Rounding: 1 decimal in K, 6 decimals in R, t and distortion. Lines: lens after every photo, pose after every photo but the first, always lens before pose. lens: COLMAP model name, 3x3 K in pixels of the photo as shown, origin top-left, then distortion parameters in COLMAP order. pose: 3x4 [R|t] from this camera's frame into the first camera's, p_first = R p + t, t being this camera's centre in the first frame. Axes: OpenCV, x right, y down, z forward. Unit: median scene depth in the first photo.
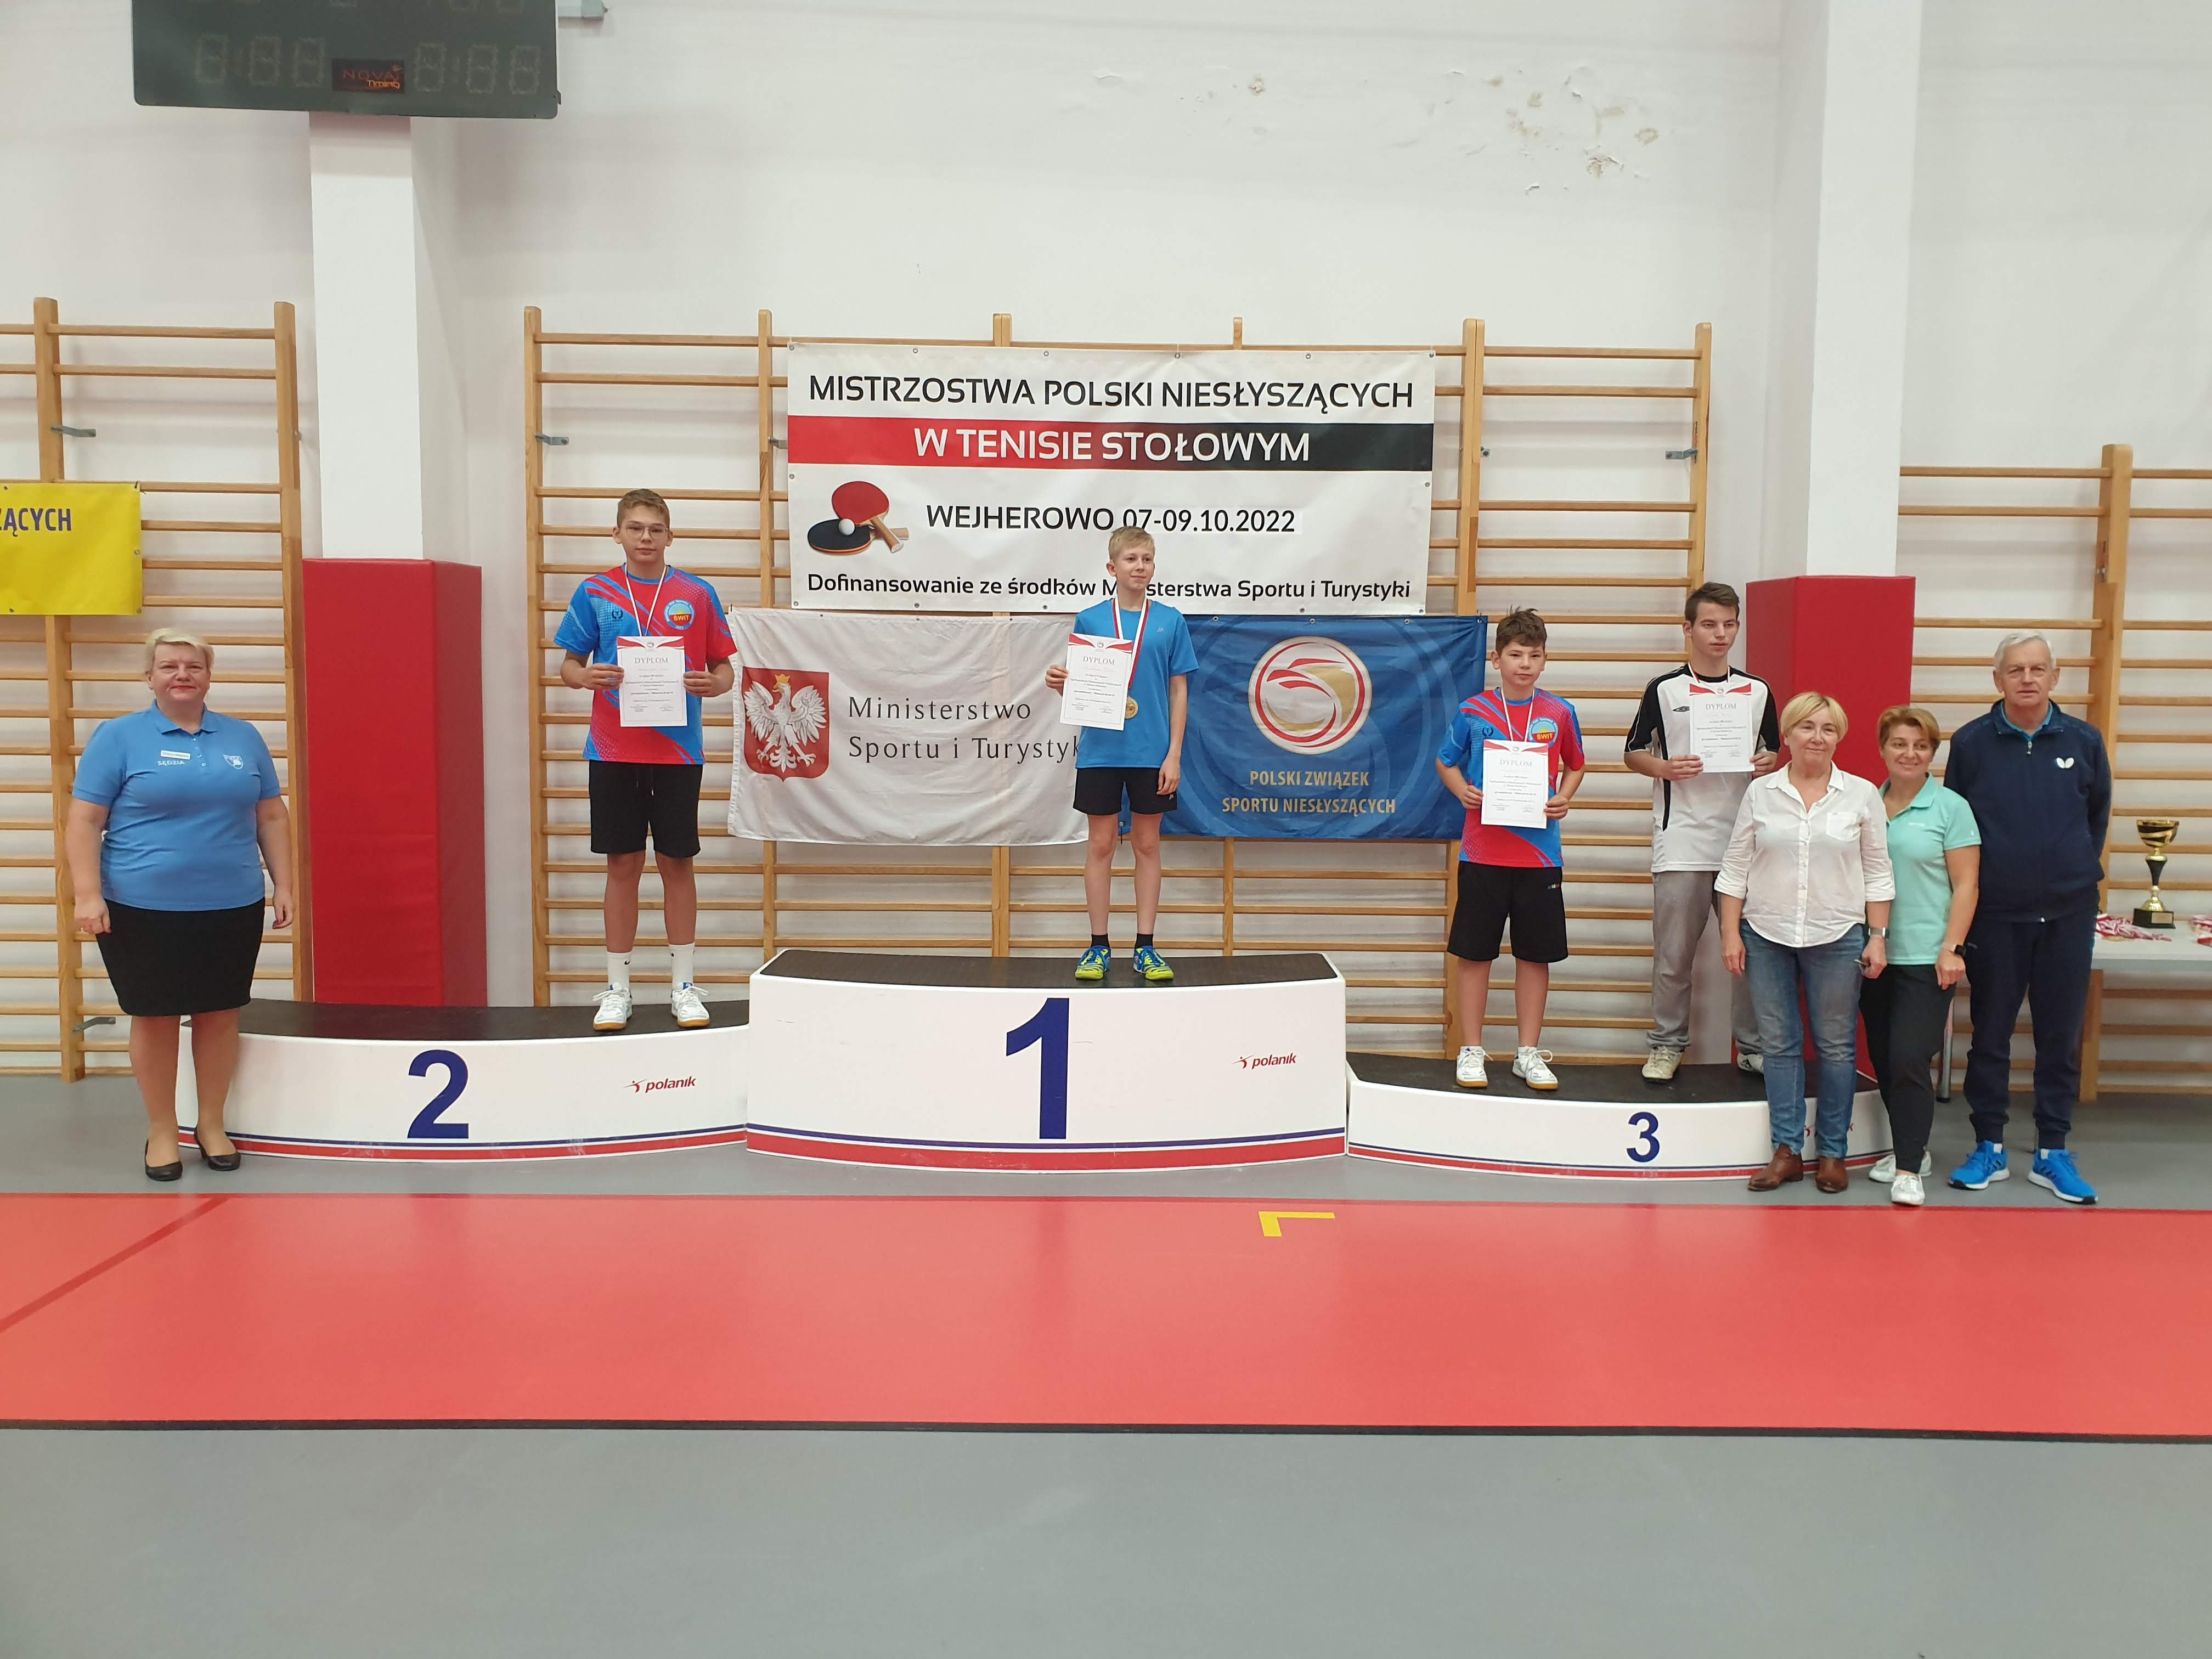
lens RADIAL K [[1701.3, 0, 1130.9], [0, 1701.3, 821.7], [0, 0, 1]] dist [0.044946, -0.064349]
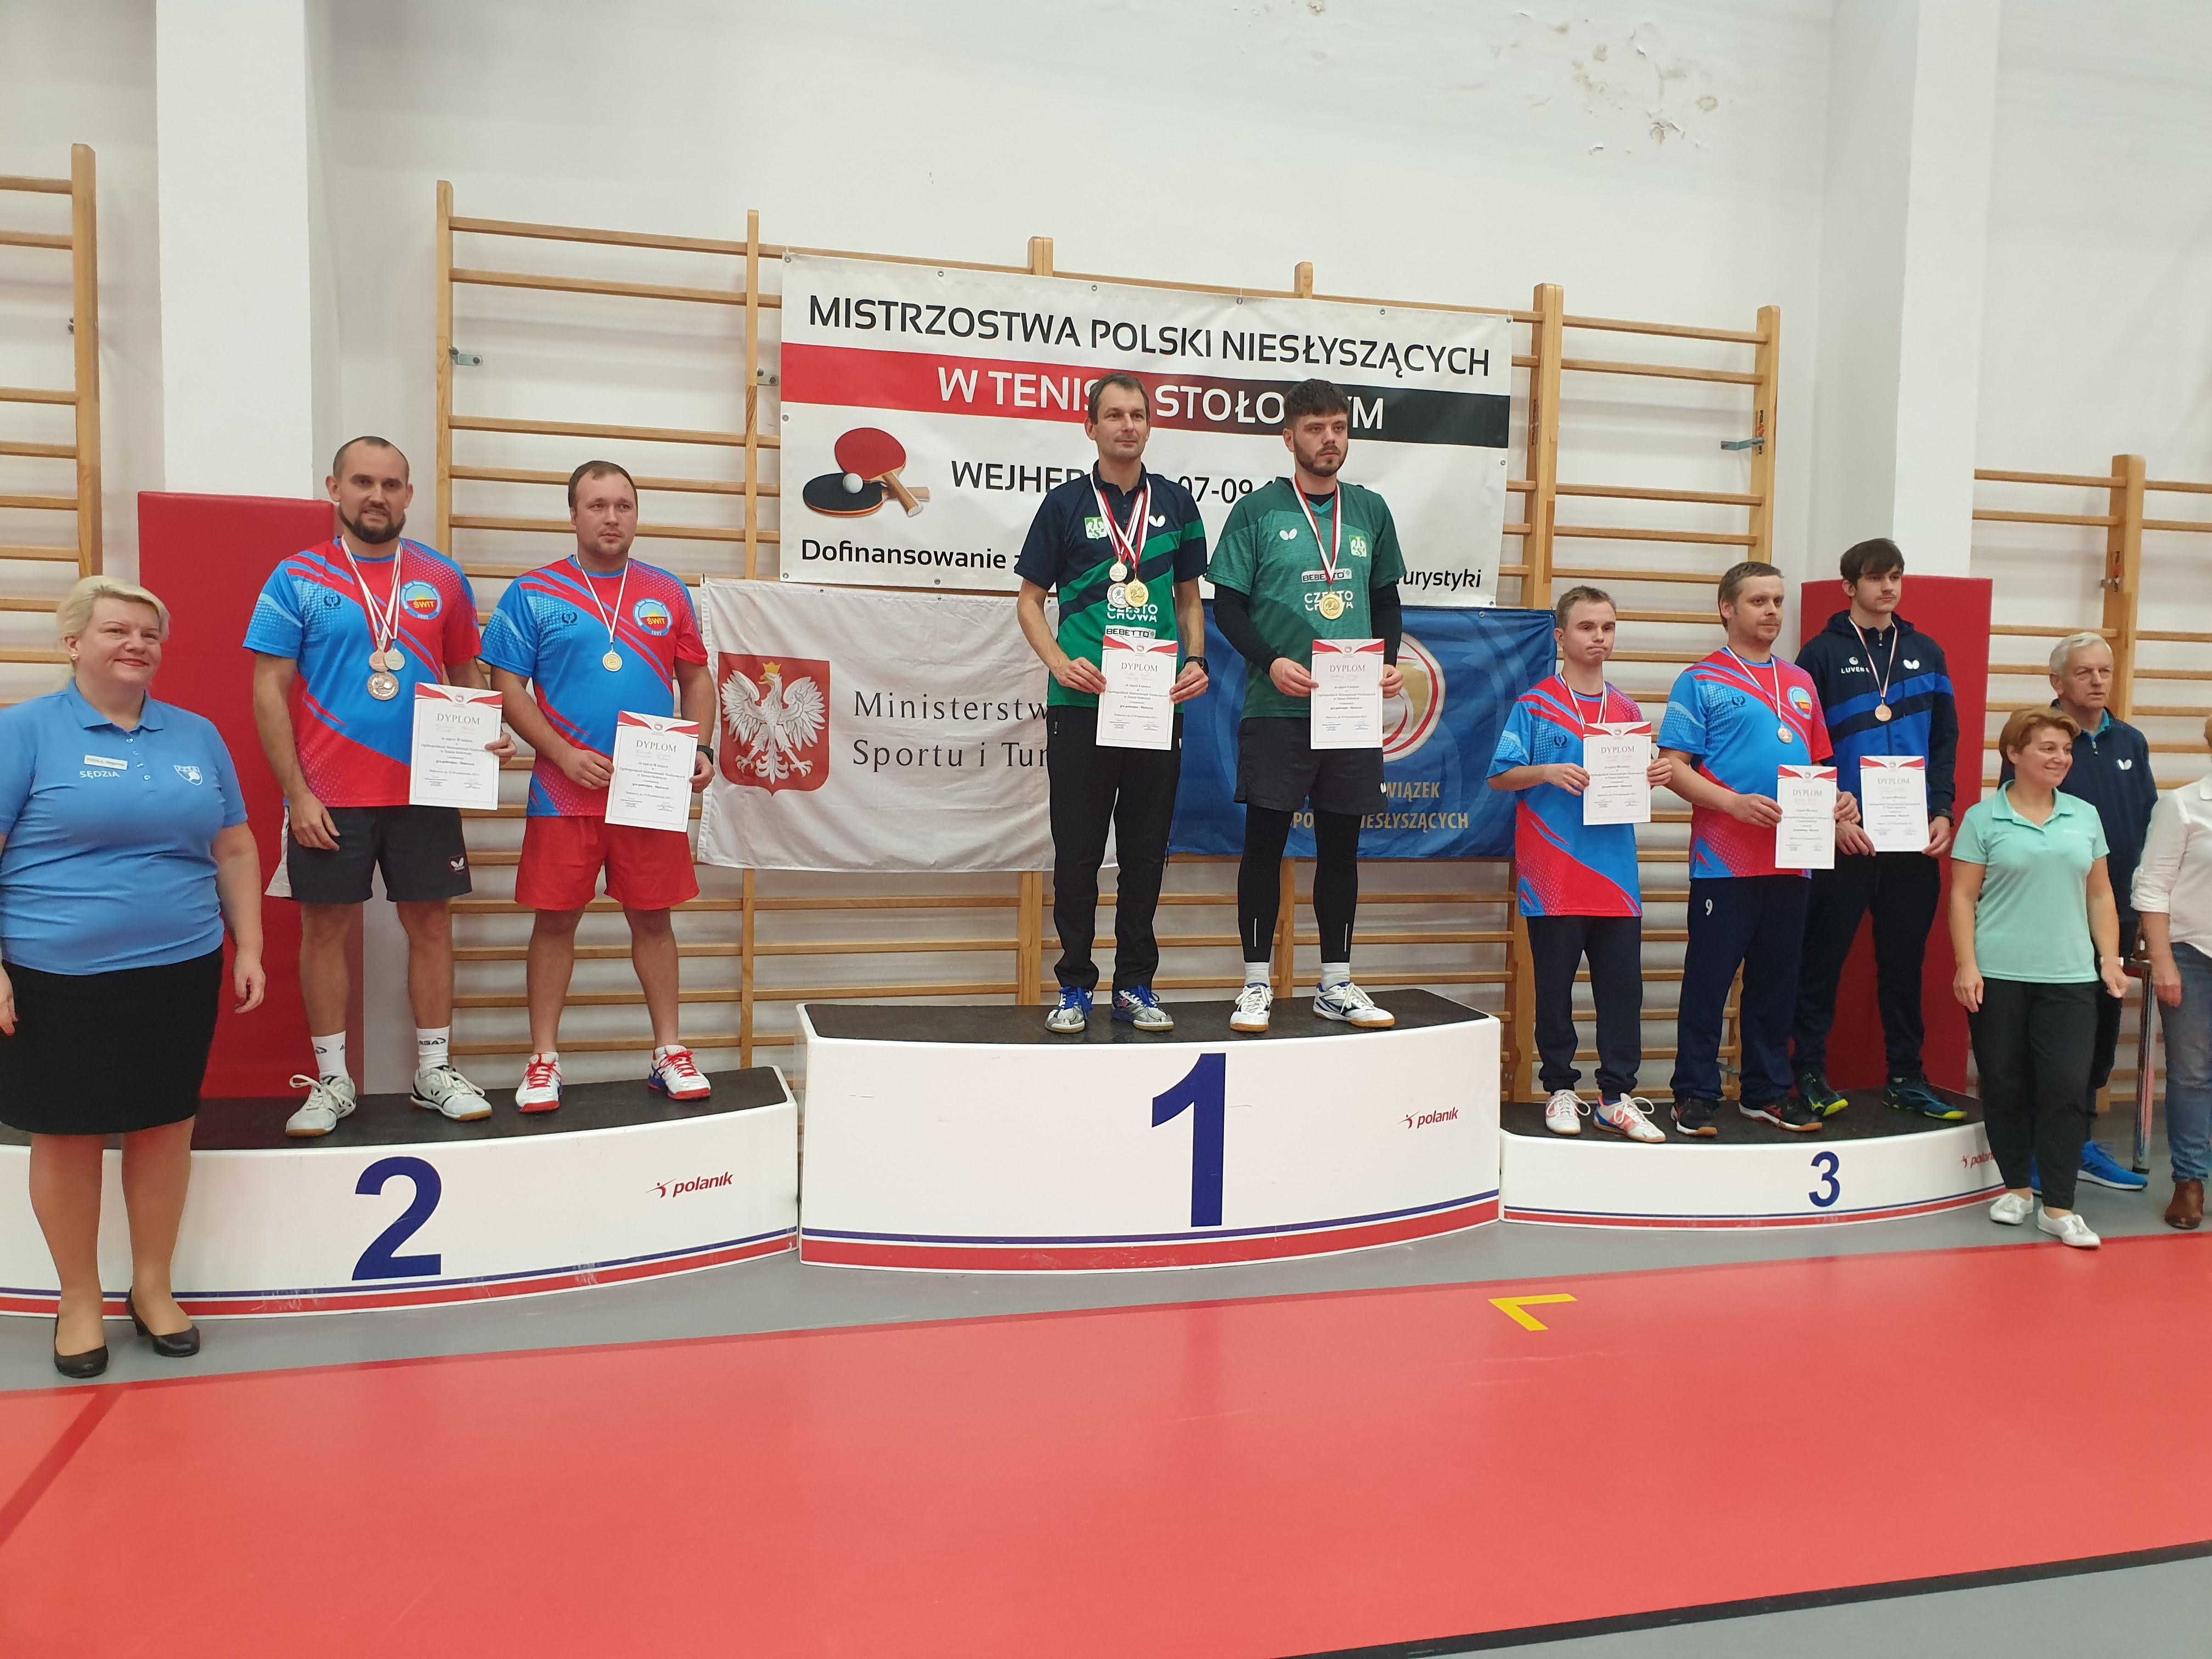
lens RADIAL K [[1674.9, 0, 1116.8], [0, 1674.9, 833.2], [0, 0, 1]] dist [0.008910, 0.002750]
pose [[0.970608, -0.008607, 0.240510, -0.239216], [0.011570, 0.999874, -0.010910, 0.005004], [-0.240386, 0.013372, 0.970585, 0.193782]]
